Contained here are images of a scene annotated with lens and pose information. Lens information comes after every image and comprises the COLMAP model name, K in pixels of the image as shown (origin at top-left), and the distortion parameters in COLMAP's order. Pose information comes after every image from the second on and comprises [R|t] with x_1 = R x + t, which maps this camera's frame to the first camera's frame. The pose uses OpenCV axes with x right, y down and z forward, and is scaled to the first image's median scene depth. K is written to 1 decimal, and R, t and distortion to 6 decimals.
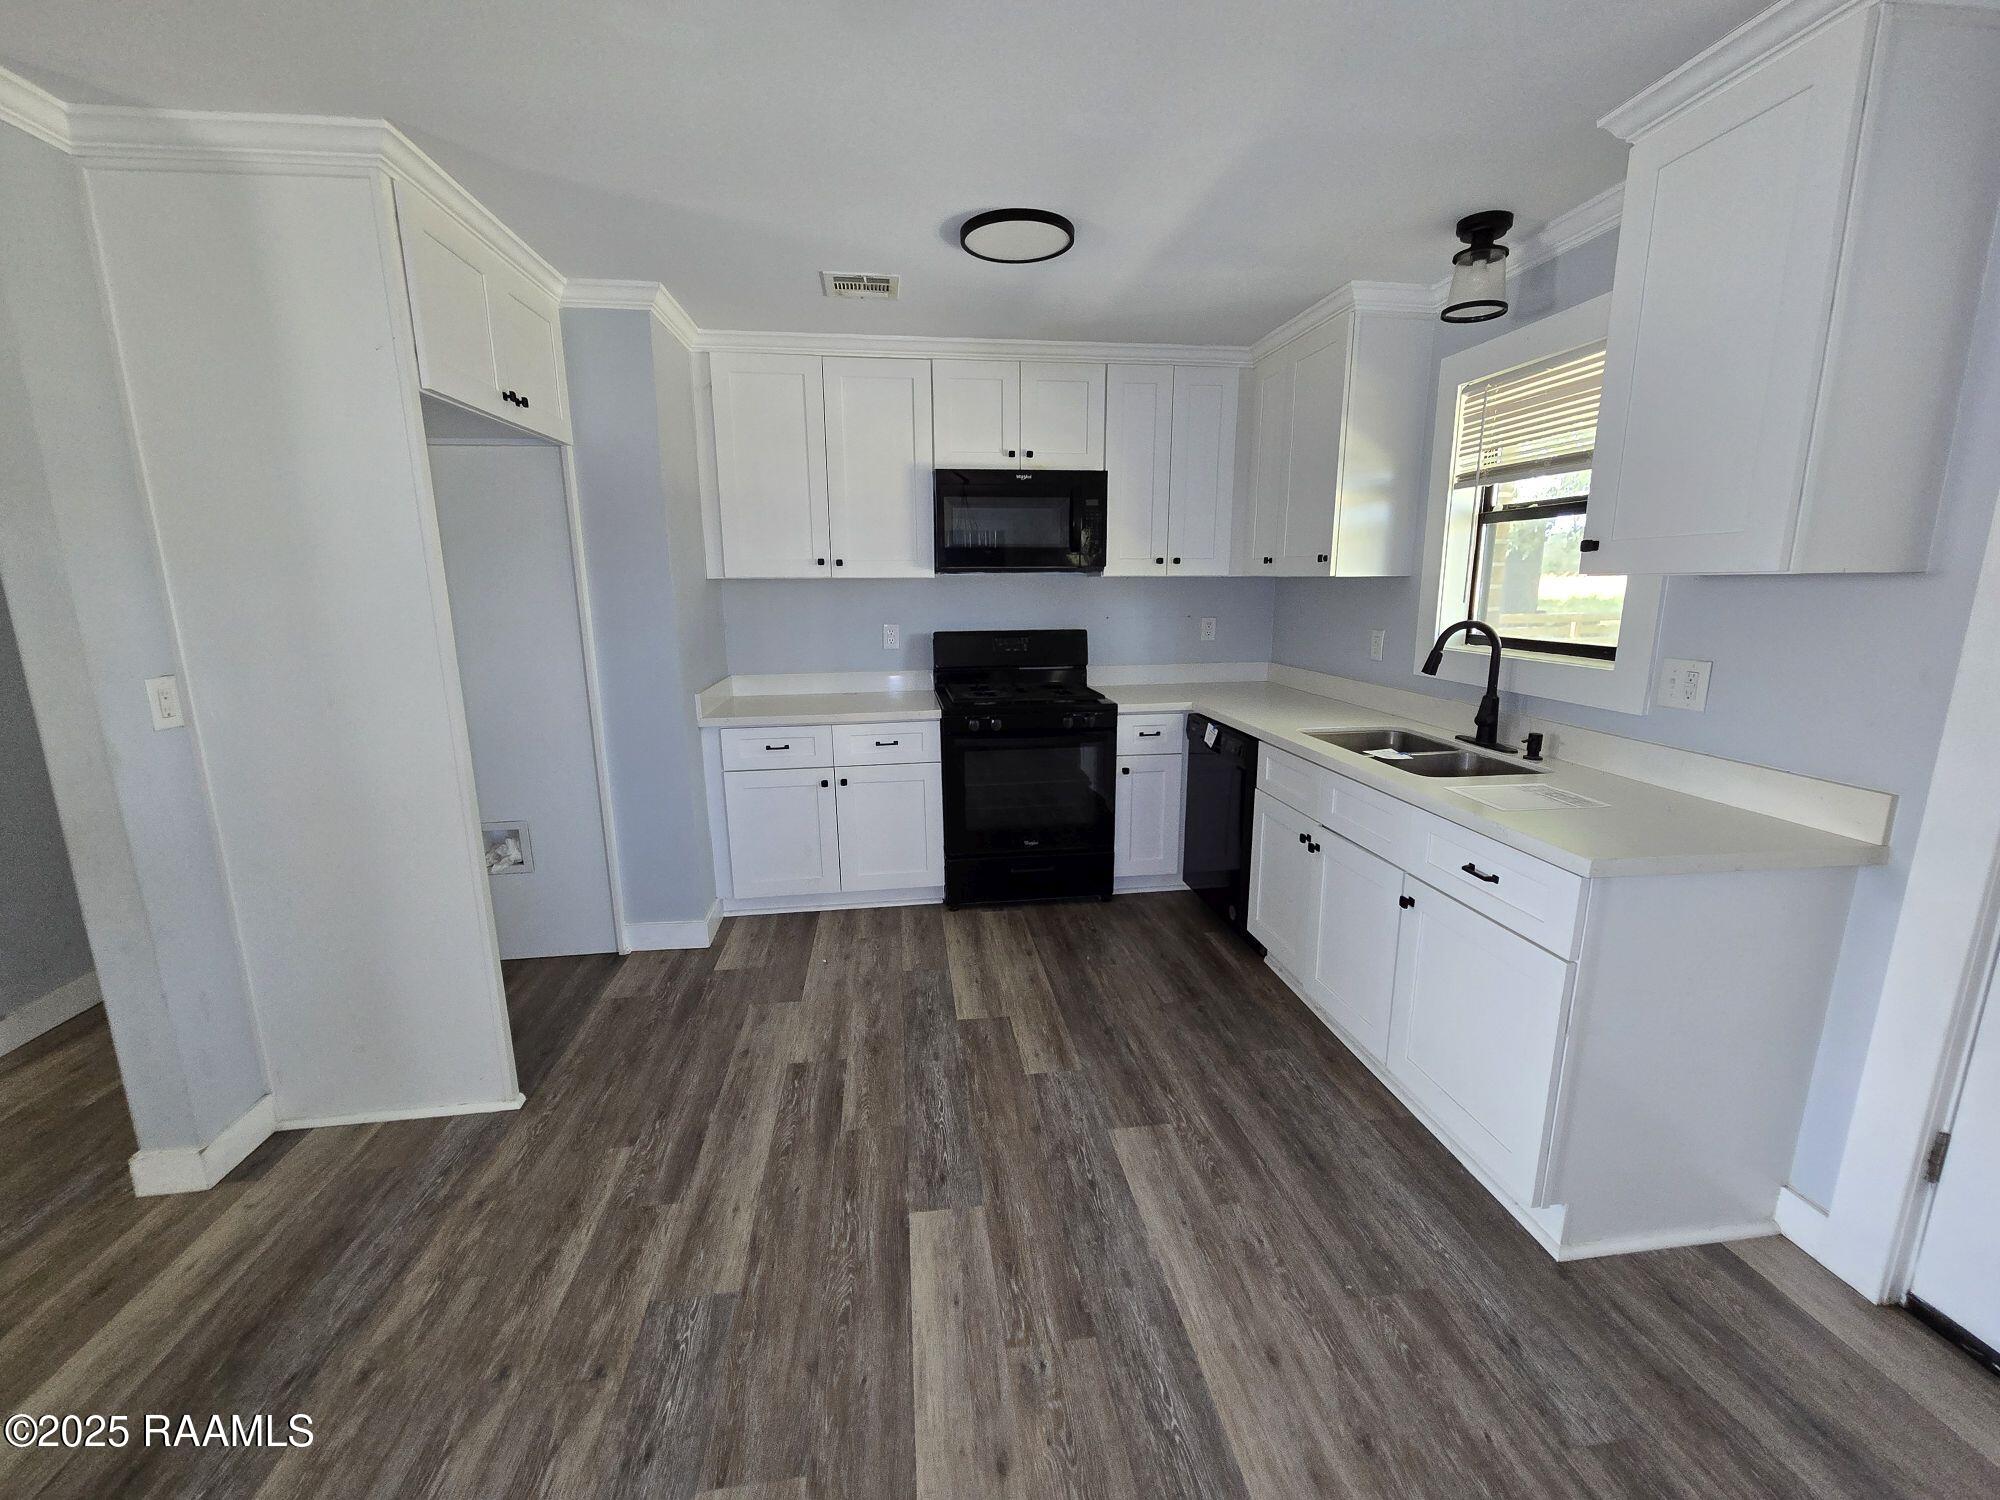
lens RADIAL K [[821.7, 0, 1010.4], [0, 821.7, 747.4], [0, 0, 1]] dist [0.001660, 0.000641]
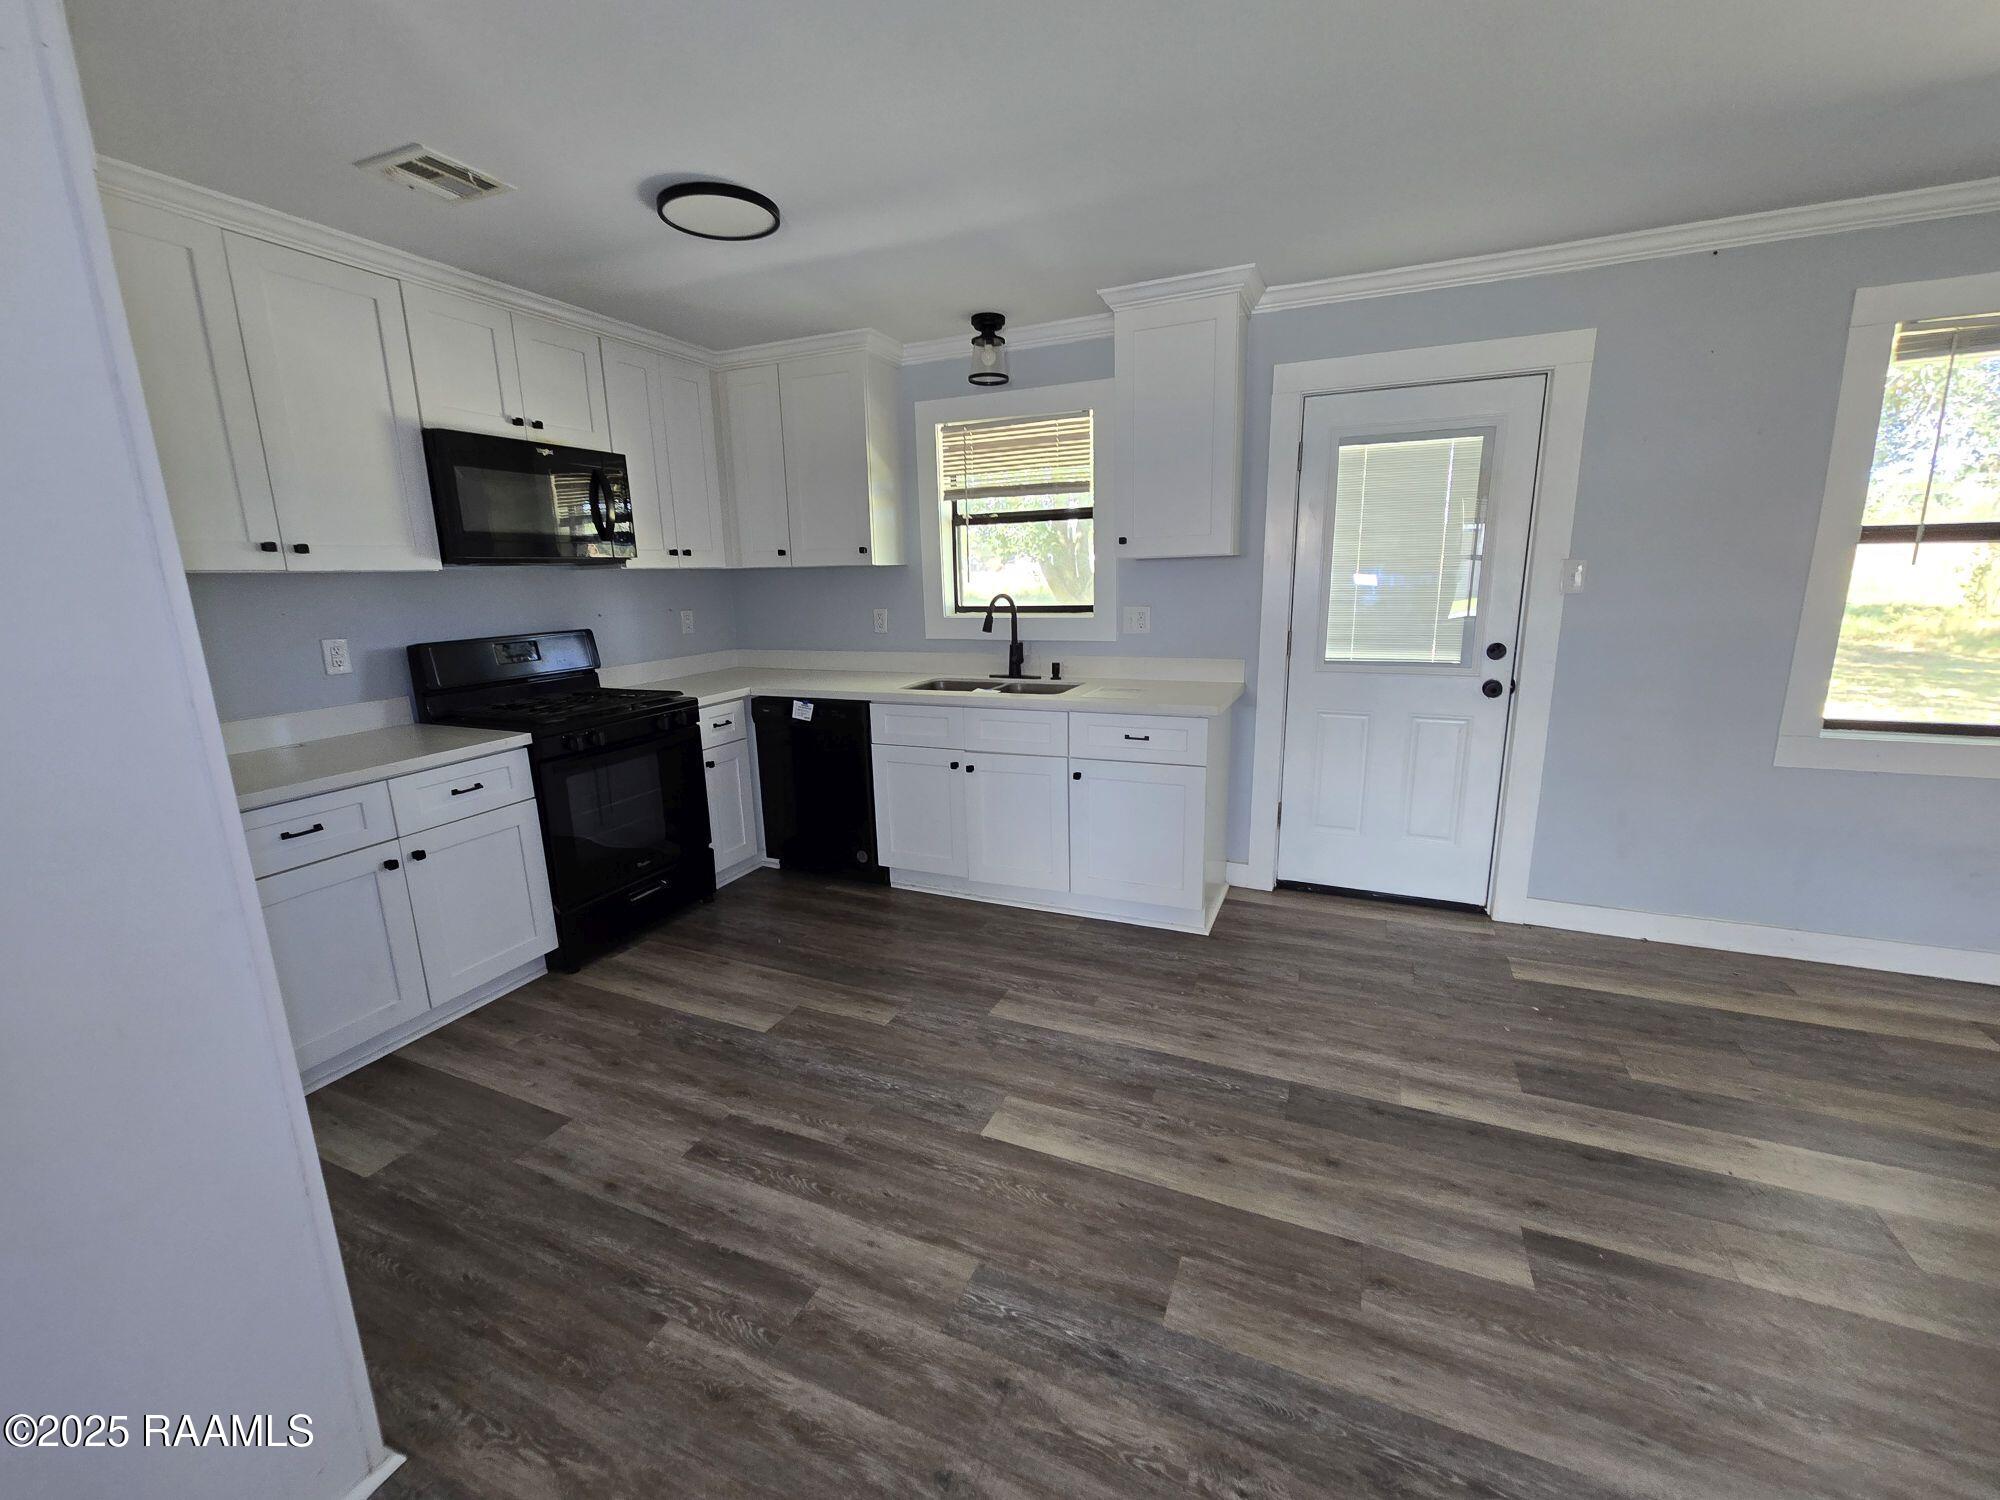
lens RADIAL K [[816.9, 0, 997.7], [0, 816.9, 749.0], [0, 0, 1]] dist [-0.000283, 0.000095]
pose [[0.524245, -0.188207, 0.830509, -0.719383], [0.190538, 0.976469, 0.101010, -0.033879], [-0.829978, 0.105290, 0.547769, 0.256224]]
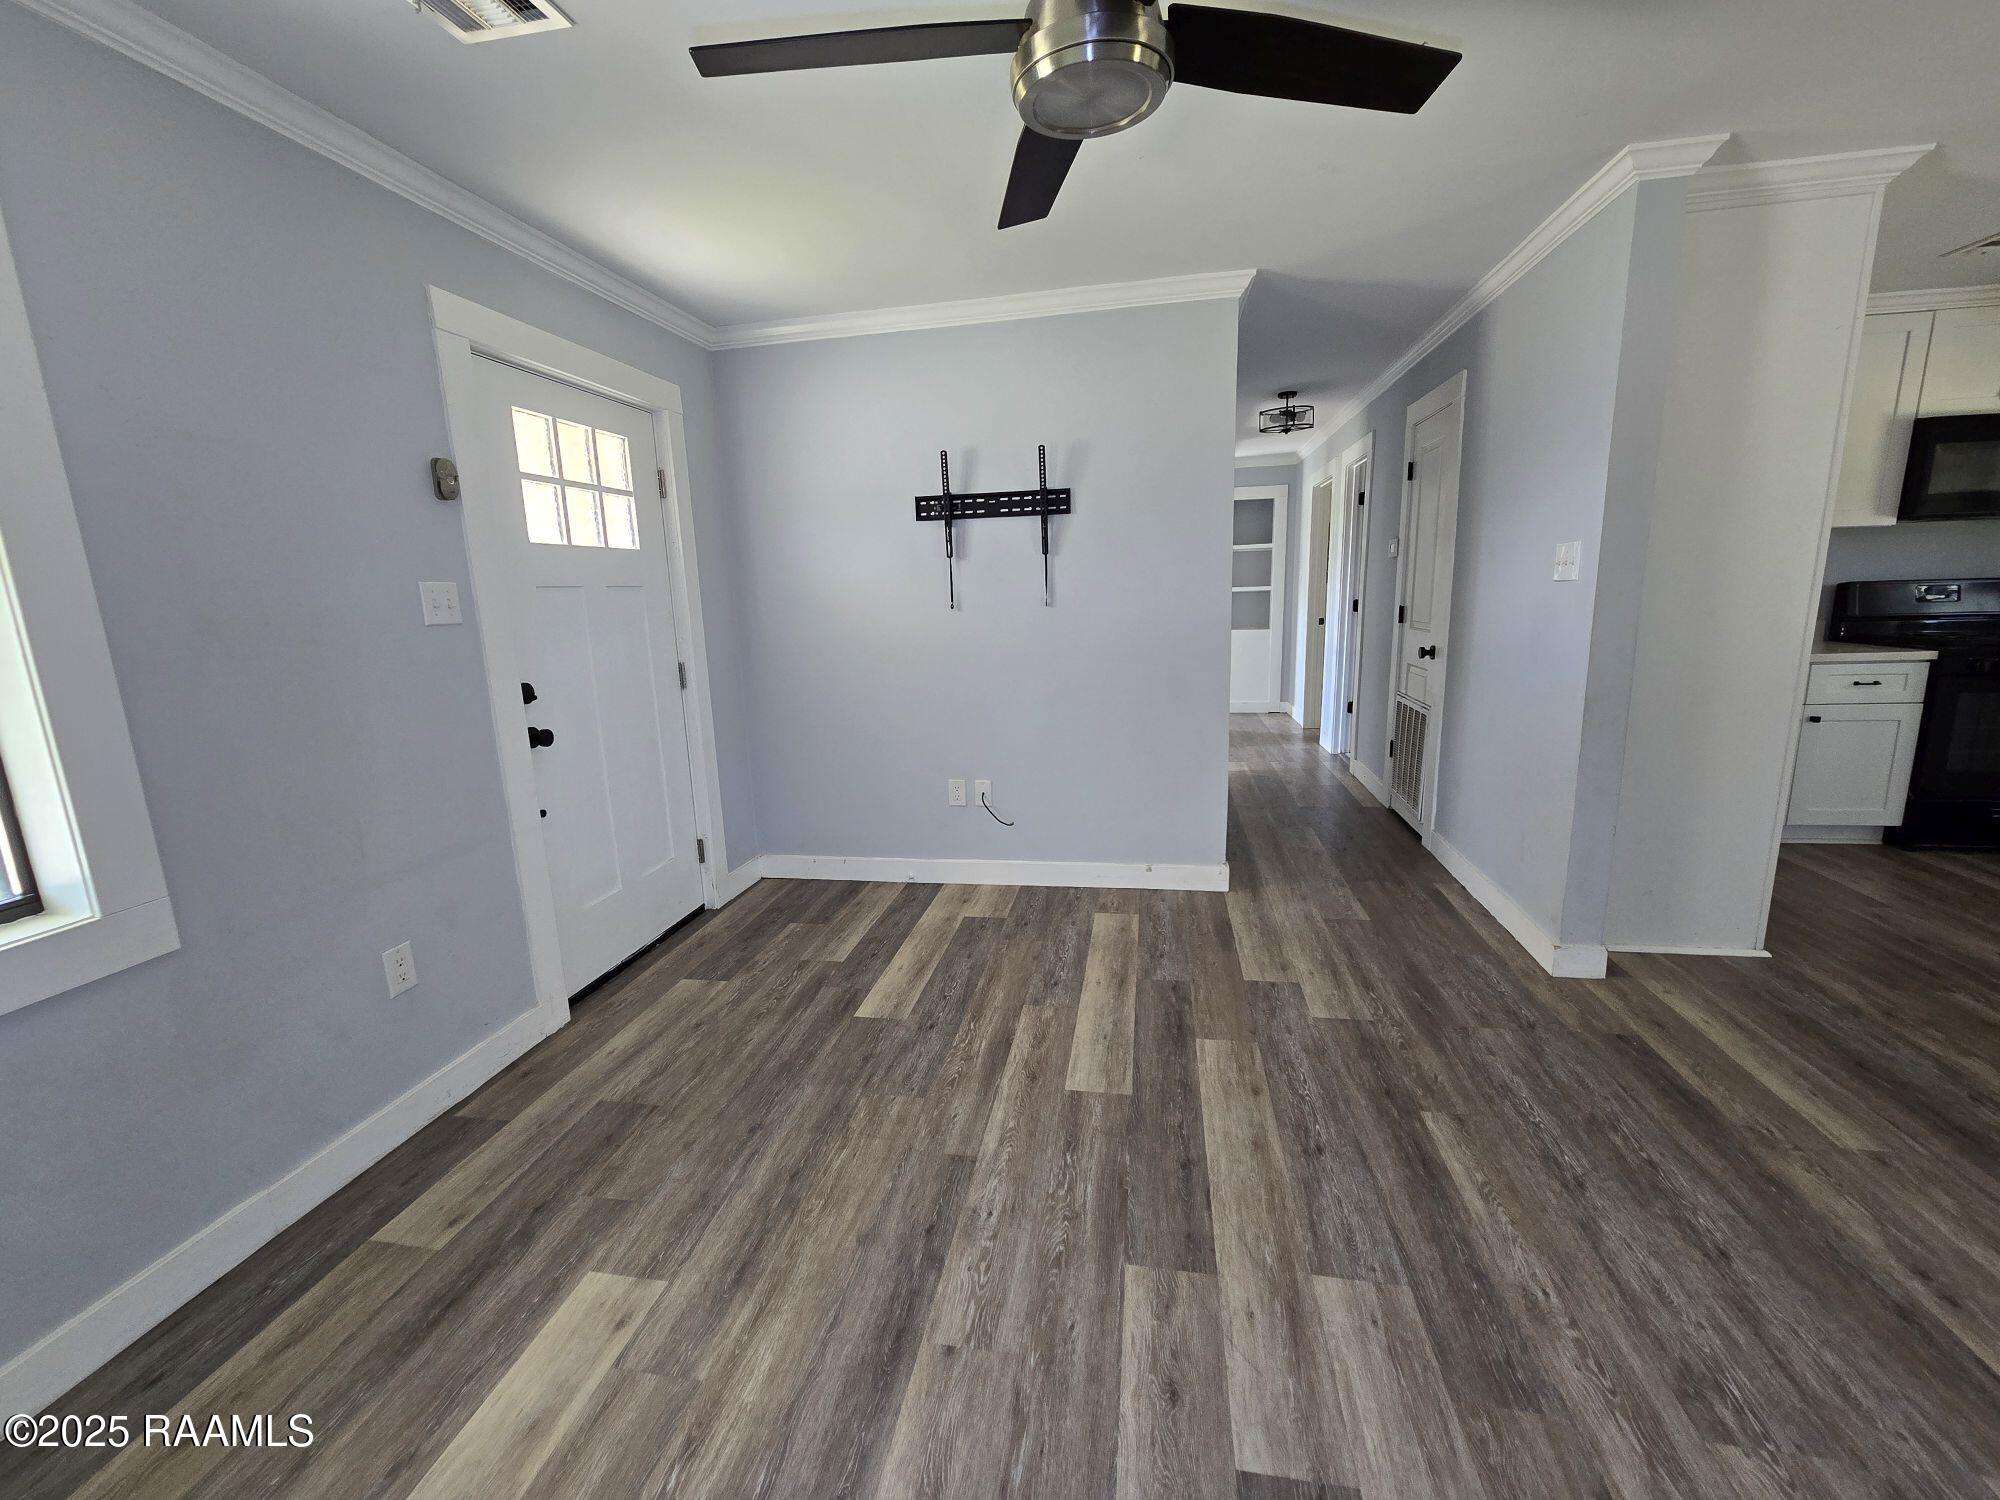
lens RADIAL K [[816.9, 0, 997.7], [0, 816.9, 749.0], [0, 0, 1]] dist [-0.000283, 0.000095]
pose [[0.951425, 0.034604, -0.305930, -1.240000], [-0.034700, 0.999385, 0.005126, 0.155985], [0.305919, 0.005739, 0.952040, -0.460340]]
